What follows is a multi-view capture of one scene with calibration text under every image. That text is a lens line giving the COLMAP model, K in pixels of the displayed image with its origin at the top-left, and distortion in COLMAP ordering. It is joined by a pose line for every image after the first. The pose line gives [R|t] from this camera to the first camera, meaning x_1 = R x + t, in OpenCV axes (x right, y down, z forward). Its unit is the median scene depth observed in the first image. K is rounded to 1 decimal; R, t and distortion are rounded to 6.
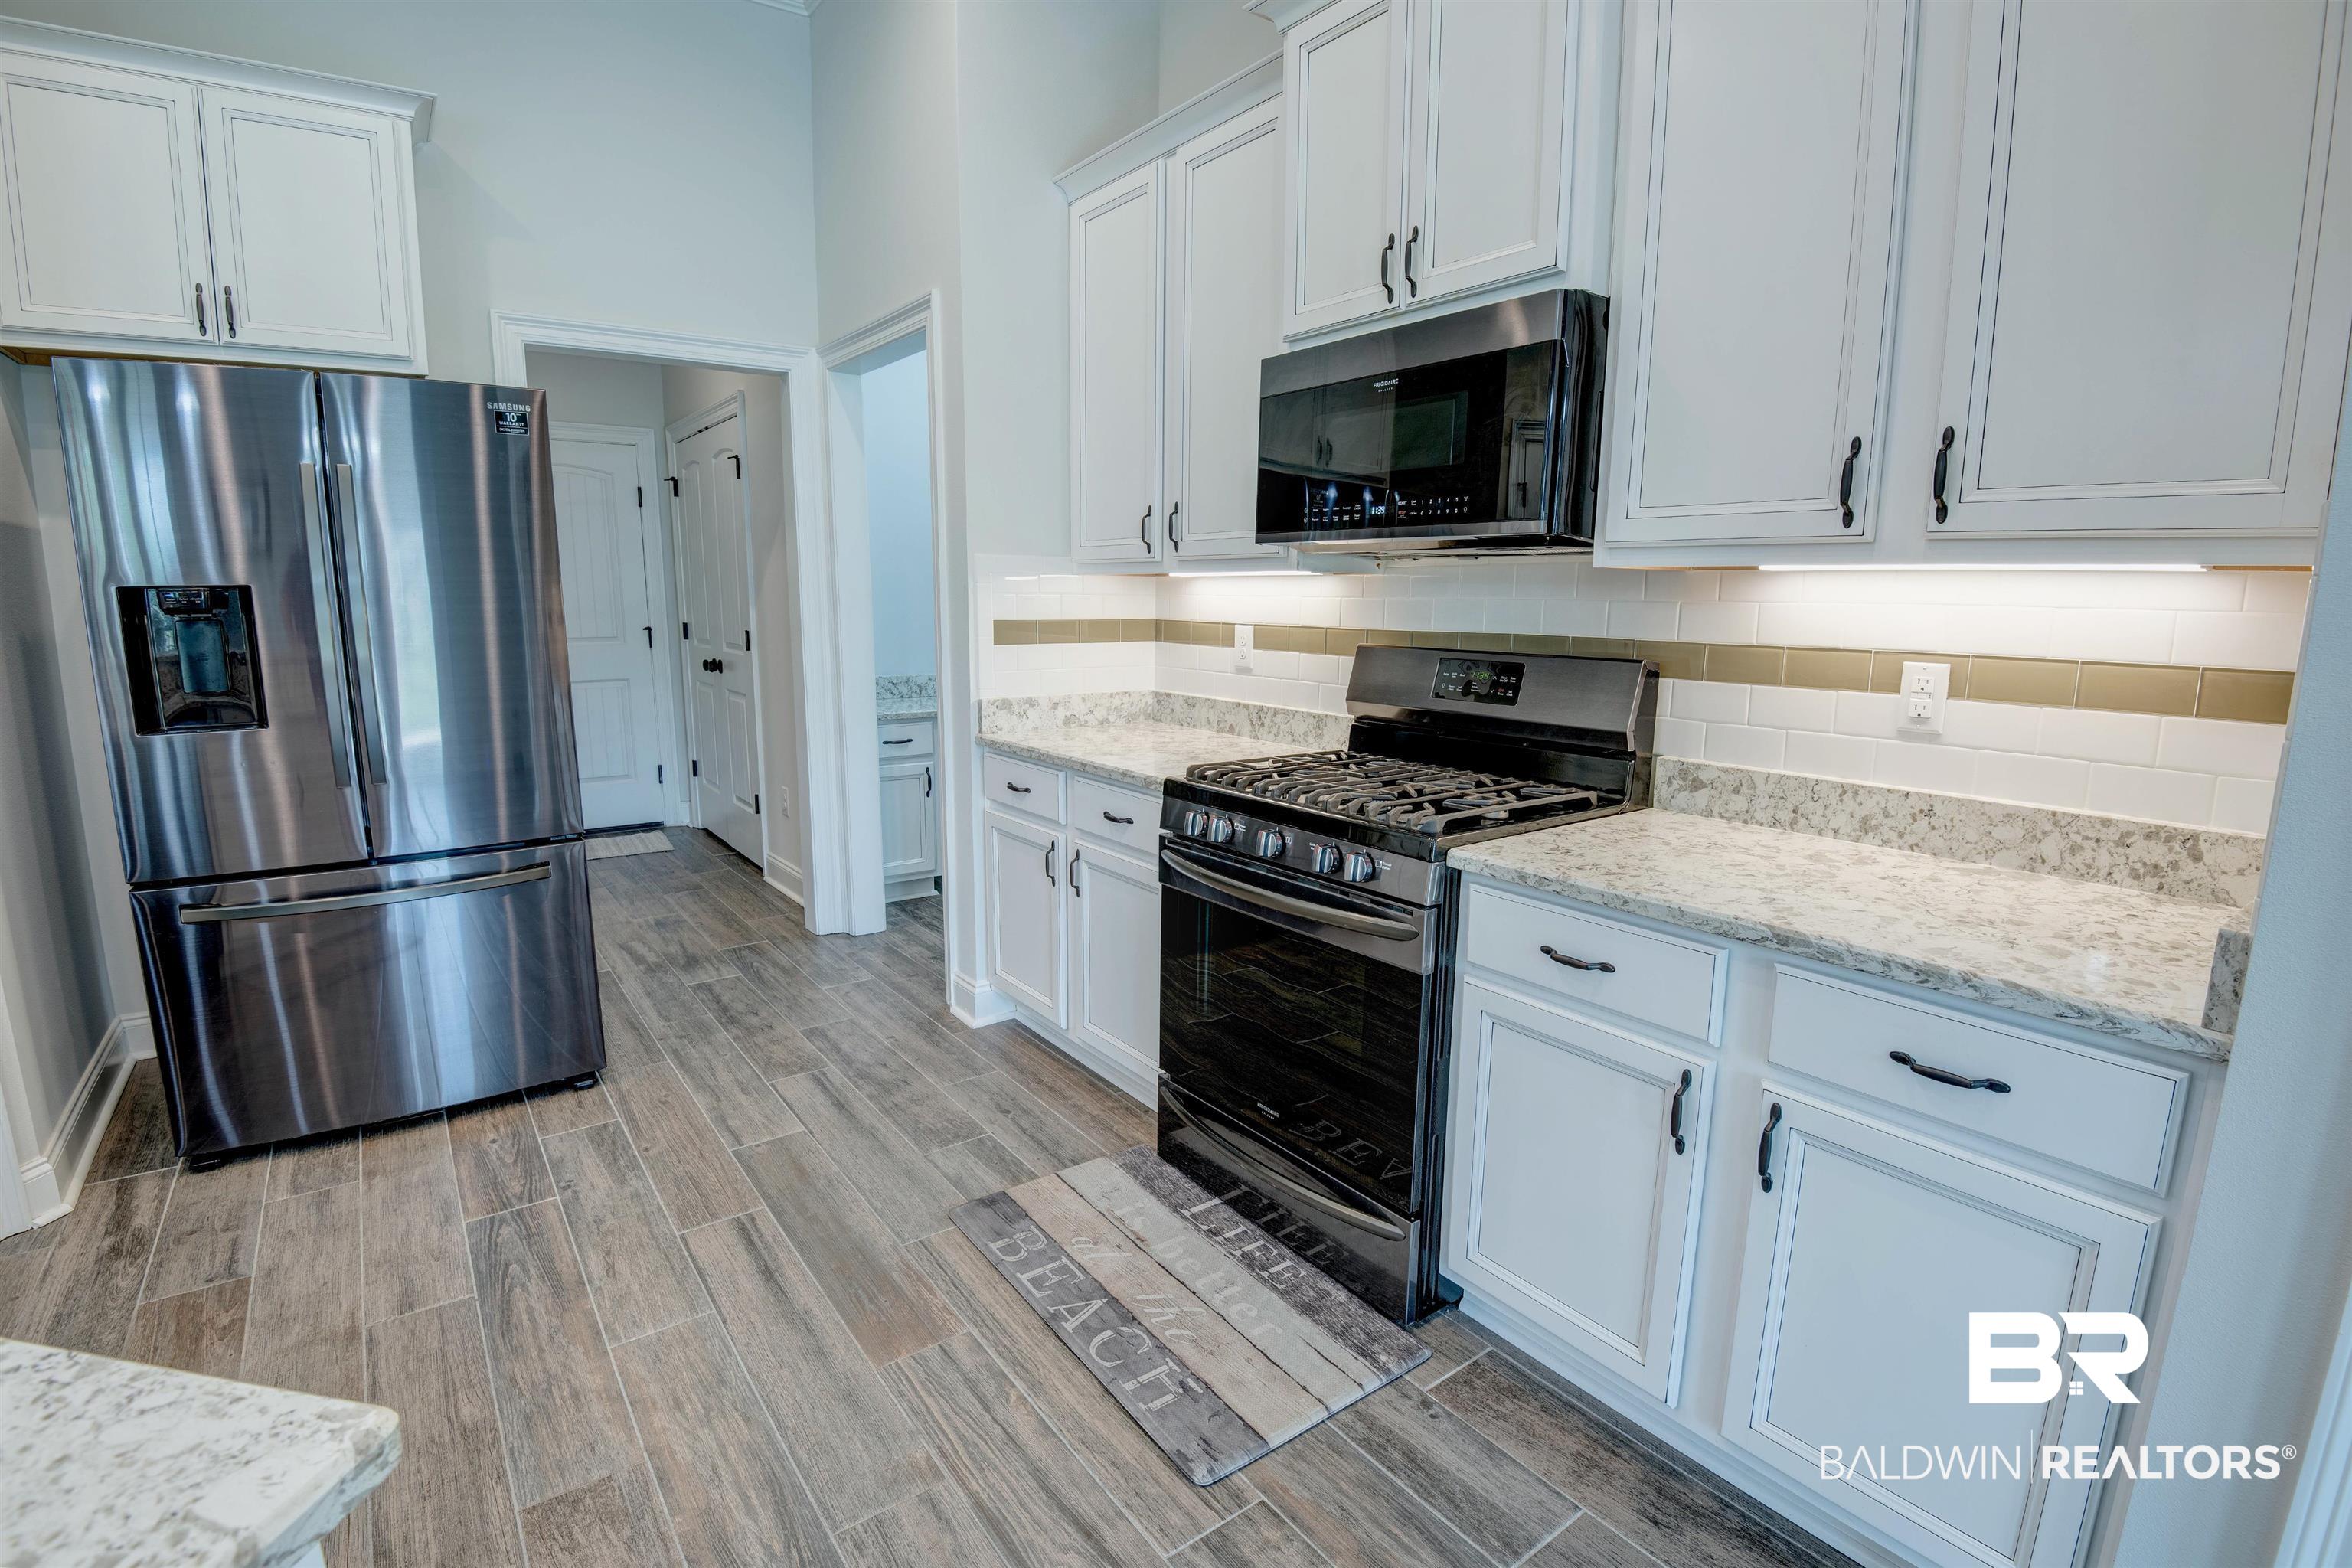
lens RADIAL K [[1088.1, 0, 1202.5], [0, 1088.1, 785.5], [0, 0, 1]] dist [-0.028107, -0.008593]
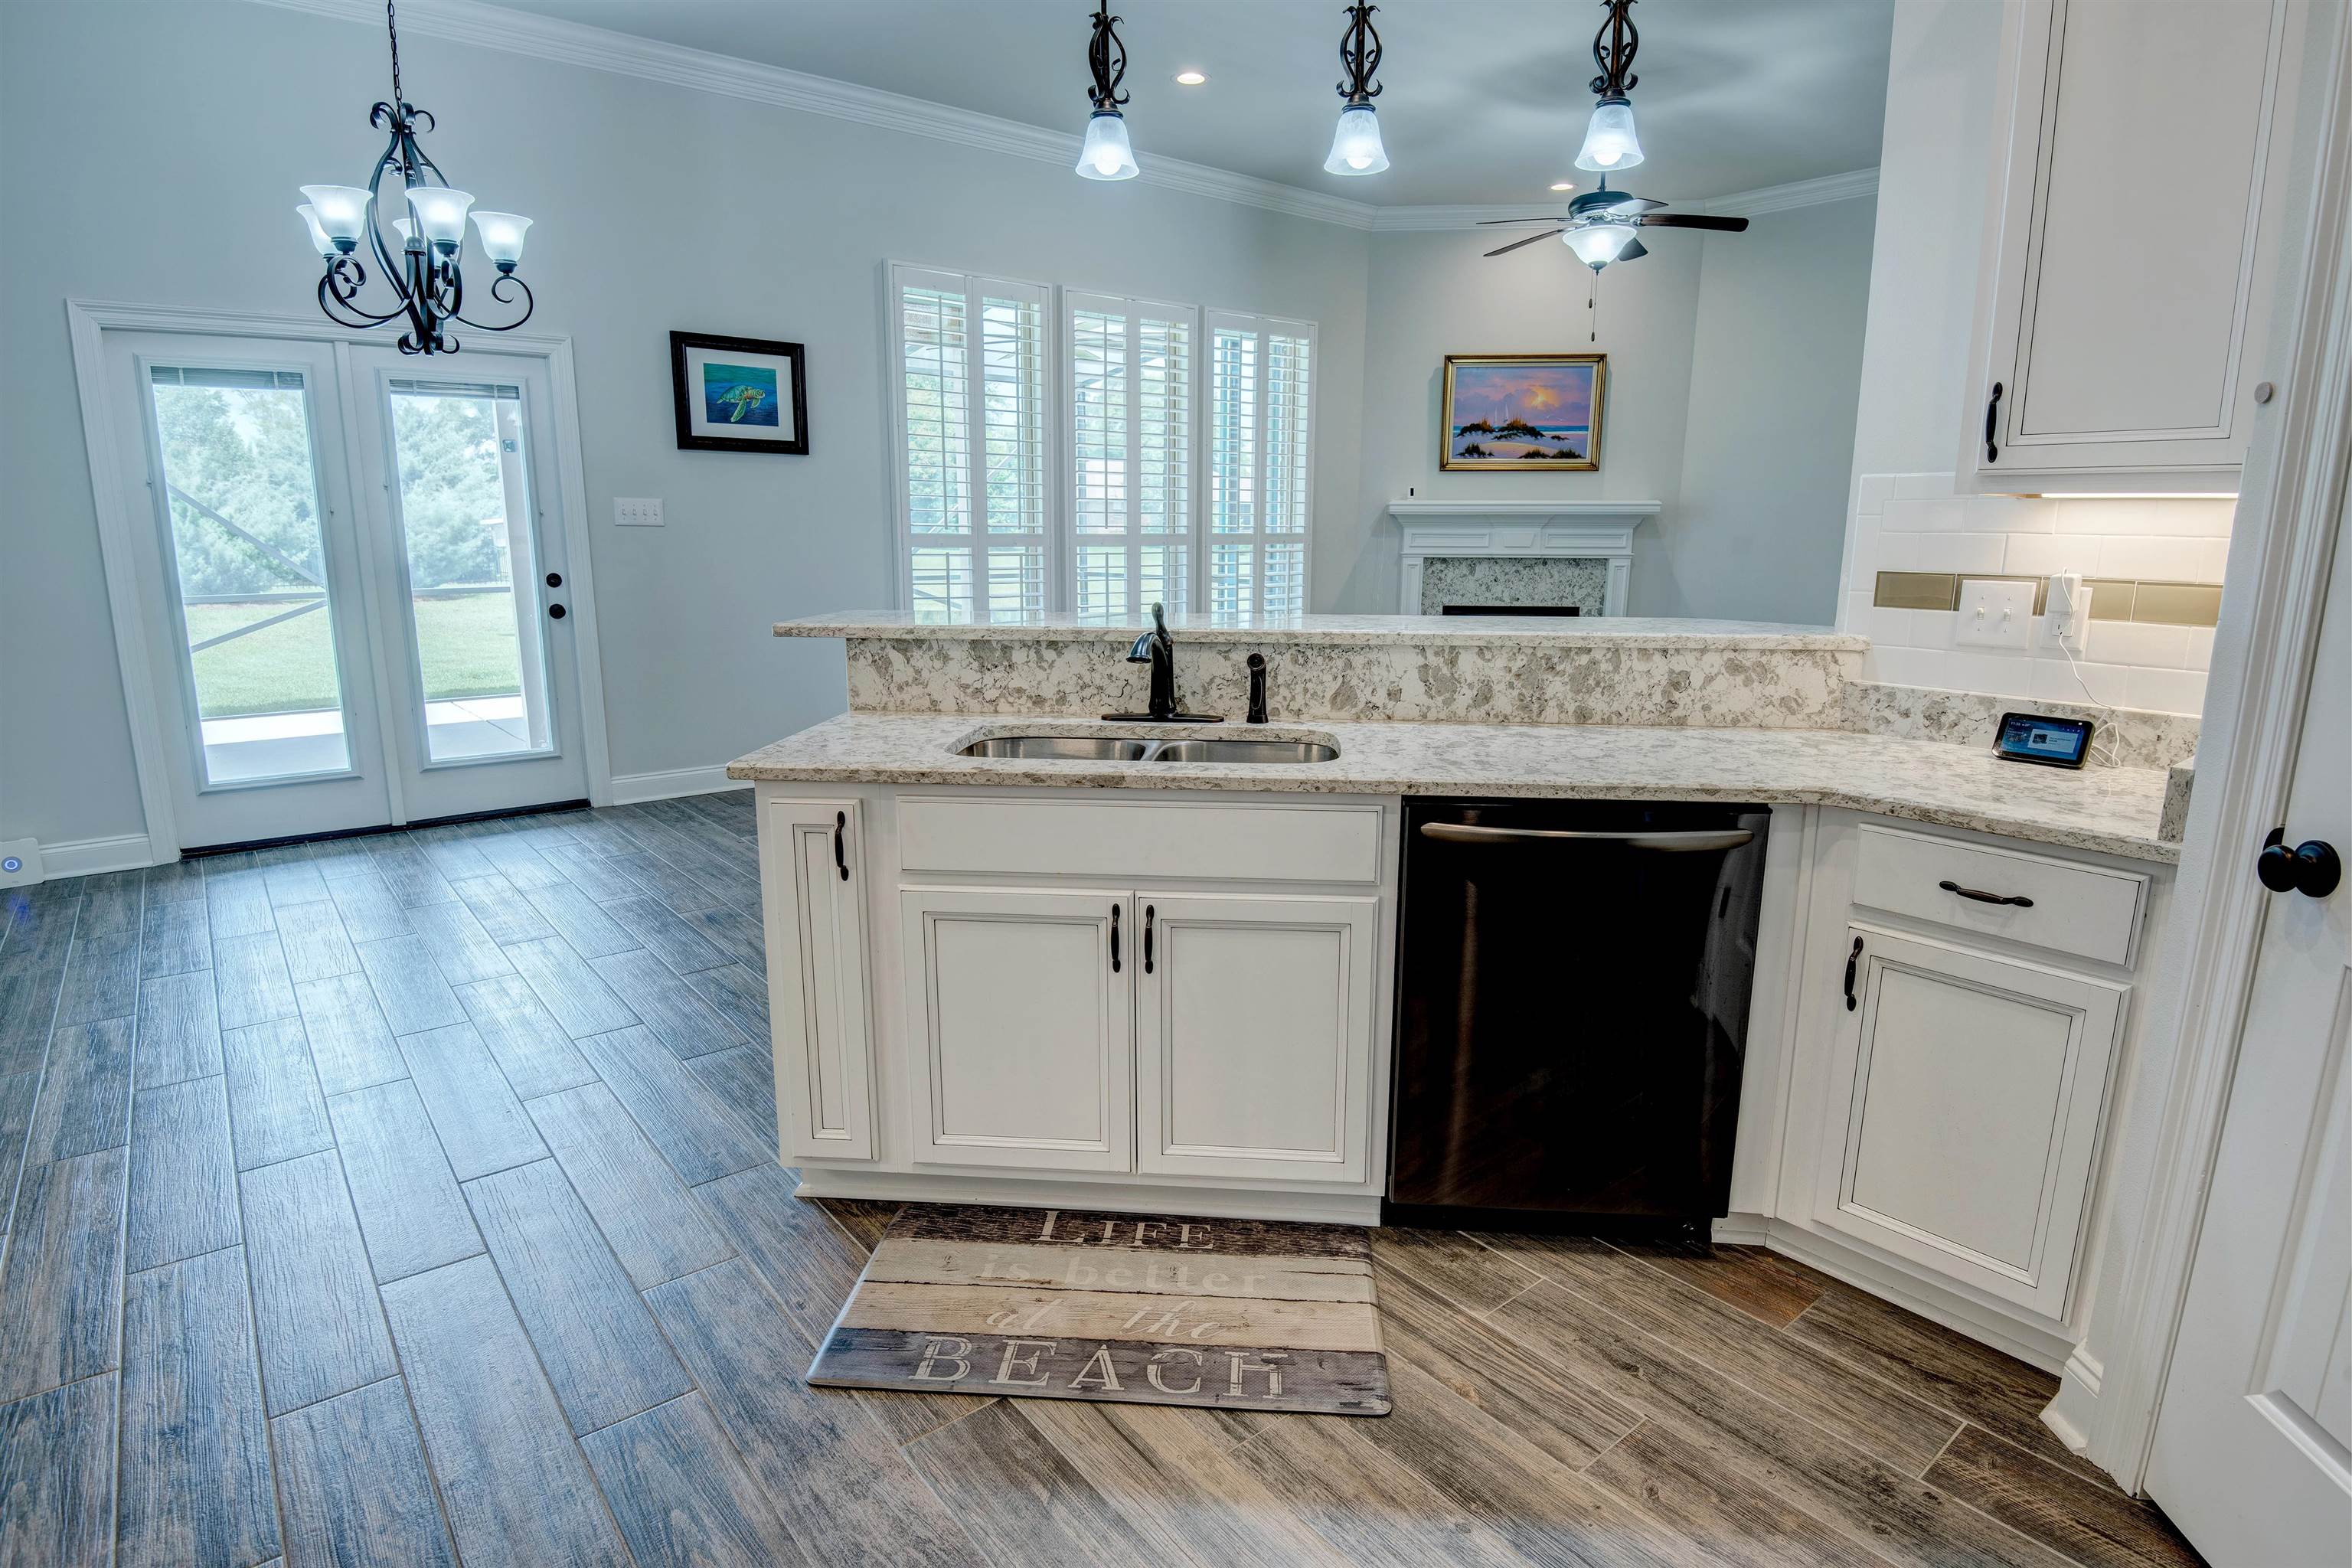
lens RADIAL K [[1224.1, 0, 1214.0], [0, 1224.1, 814.9], [0, 0, 1]] dist [-0.025637, -0.004958]
pose [[-0.998530, 0.000715, -0.054204, -0.507319], [-0.020867, 0.917788, 0.396523, -0.195773], [0.050032, 0.397071, -0.916423, 1.104351]]
